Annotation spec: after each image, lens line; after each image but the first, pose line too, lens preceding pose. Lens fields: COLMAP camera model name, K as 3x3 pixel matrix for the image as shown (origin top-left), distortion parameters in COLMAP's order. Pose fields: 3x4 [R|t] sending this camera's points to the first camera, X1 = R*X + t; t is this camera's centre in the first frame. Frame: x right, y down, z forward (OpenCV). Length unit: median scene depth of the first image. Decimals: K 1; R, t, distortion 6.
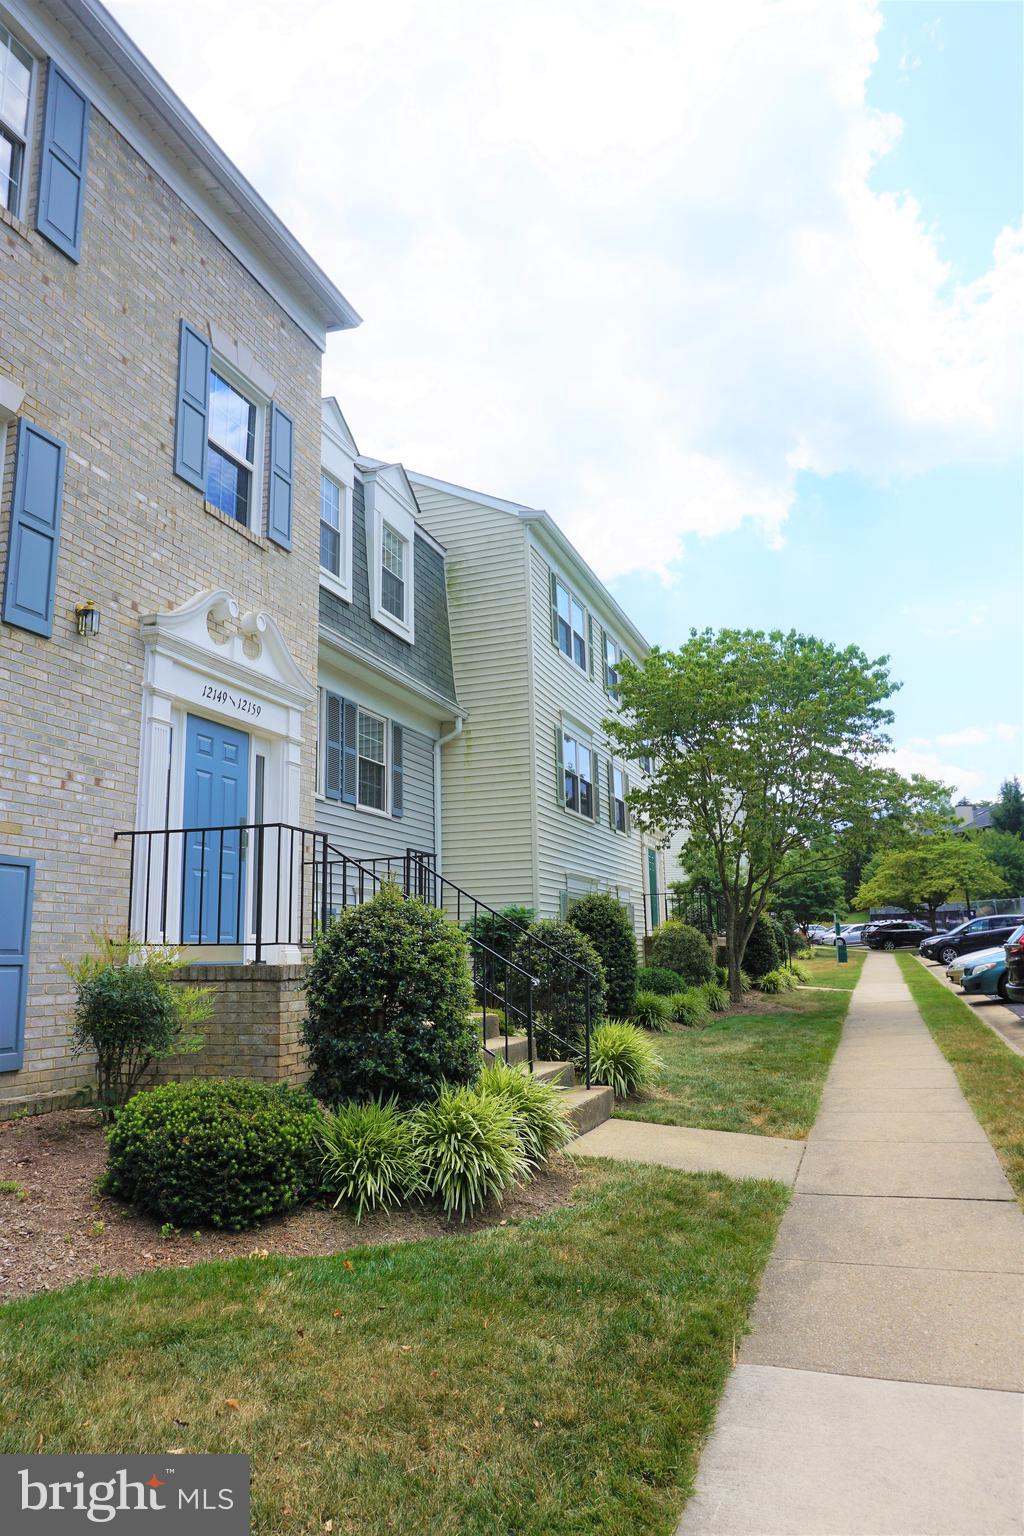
lens RADIAL K [[1017.4, 0, 511.5], [0, 1017.4, 767.4], [0, 0, 1]] dist [-0.061404, 0.047591]
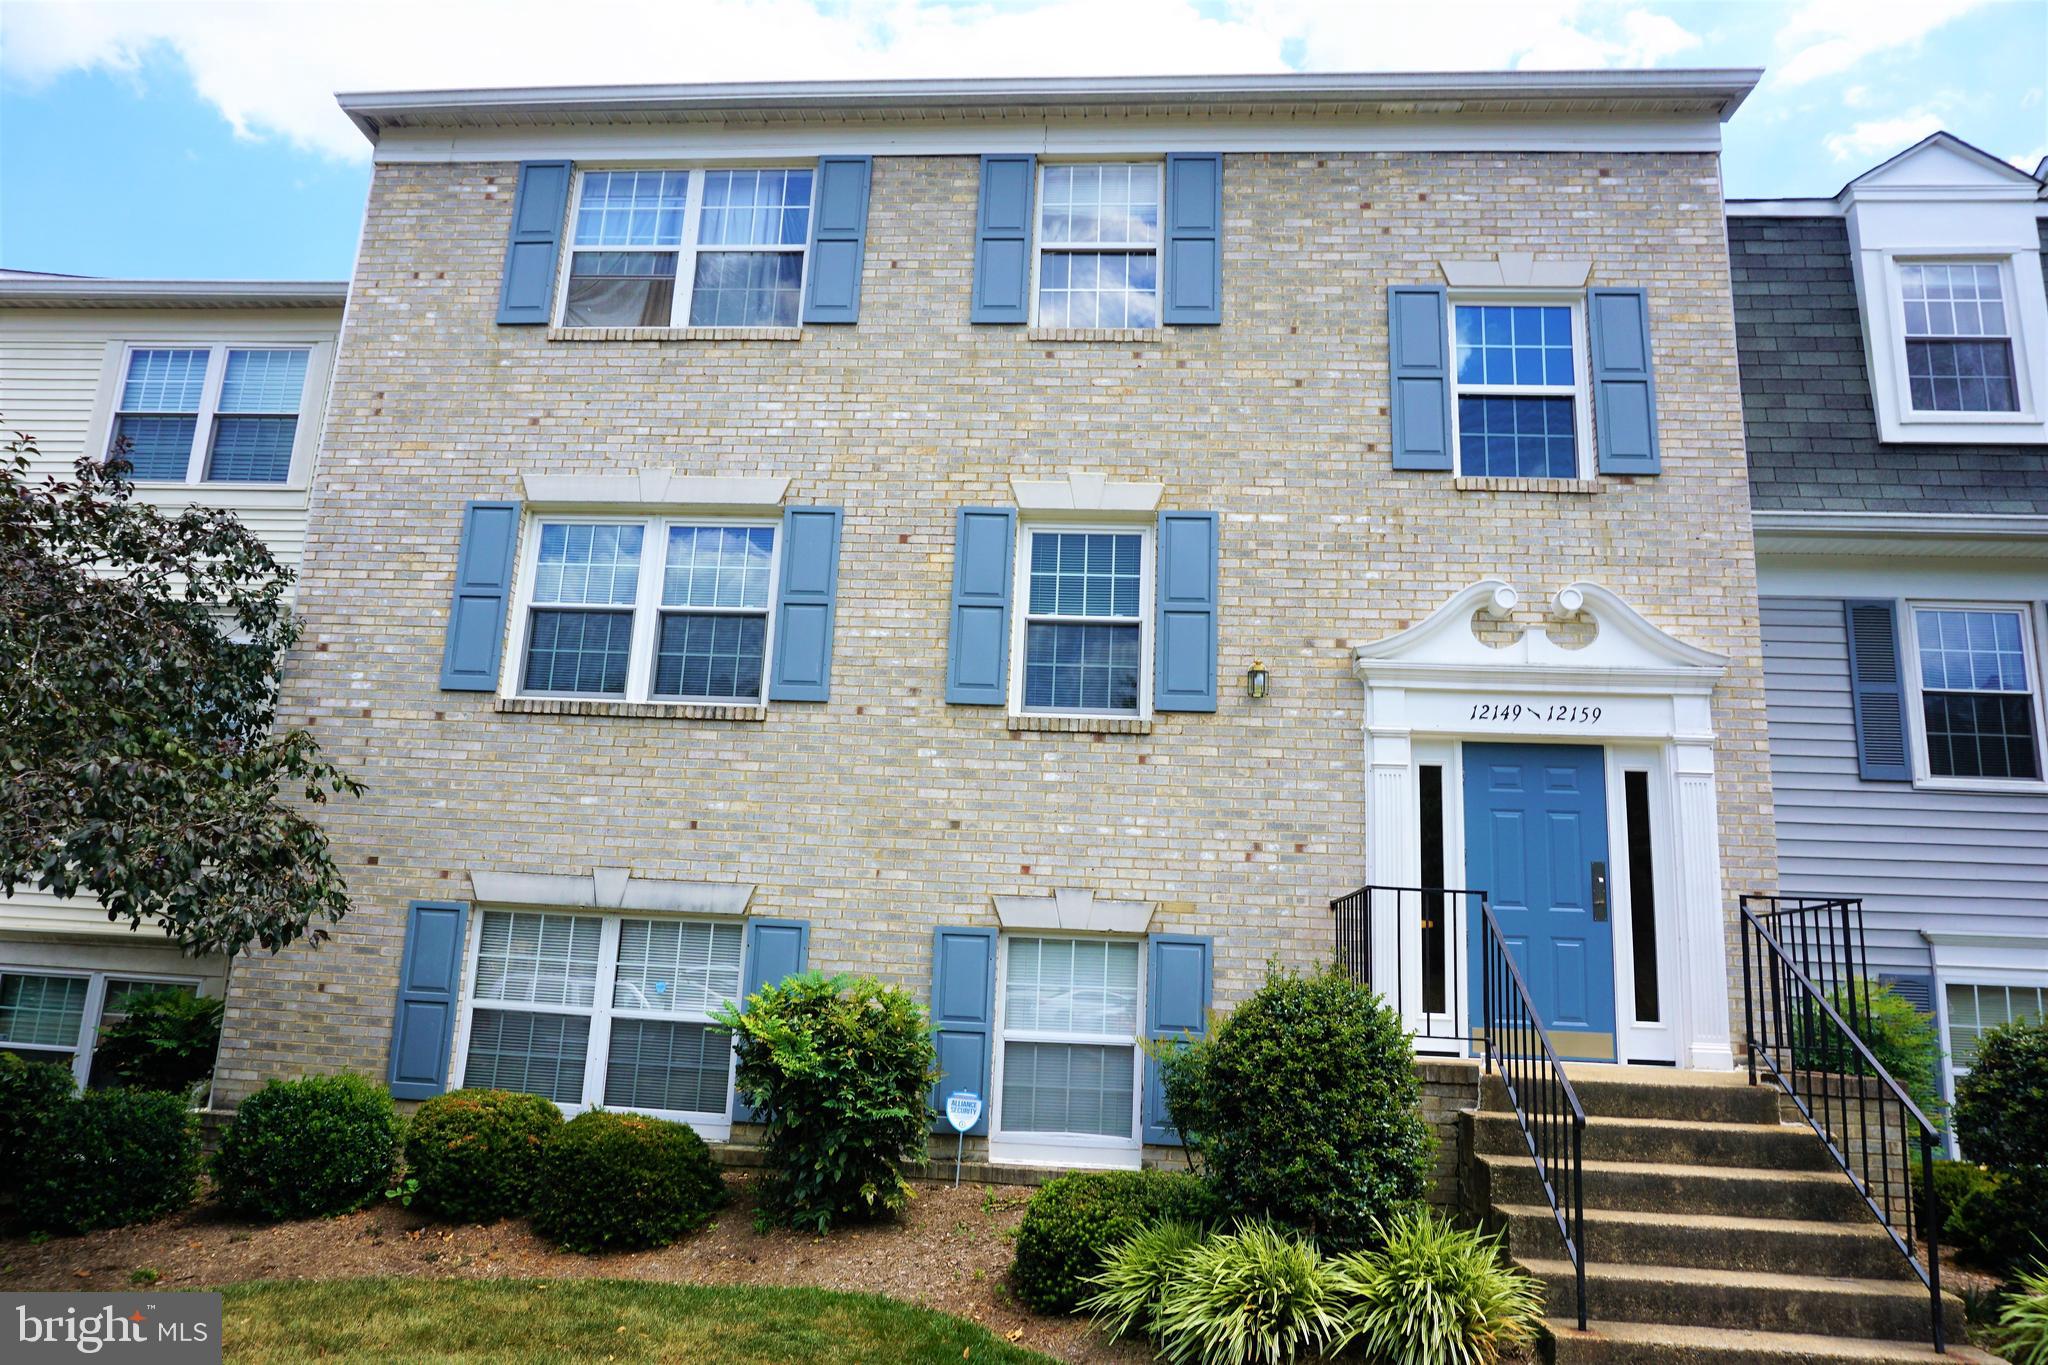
lens RADIAL K [[1356.6, 0, 1024.5], [0, 1356.6, 678.0], [0, 0, 1]] dist [-0.061404, 0.047591]
pose [[0.258983, -0.178676, -0.949212, 0.725422], [0.124823, 0.980691, -0.150544, 0.016350], [0.957782, -0.079495, 0.276285, 0.422905]]
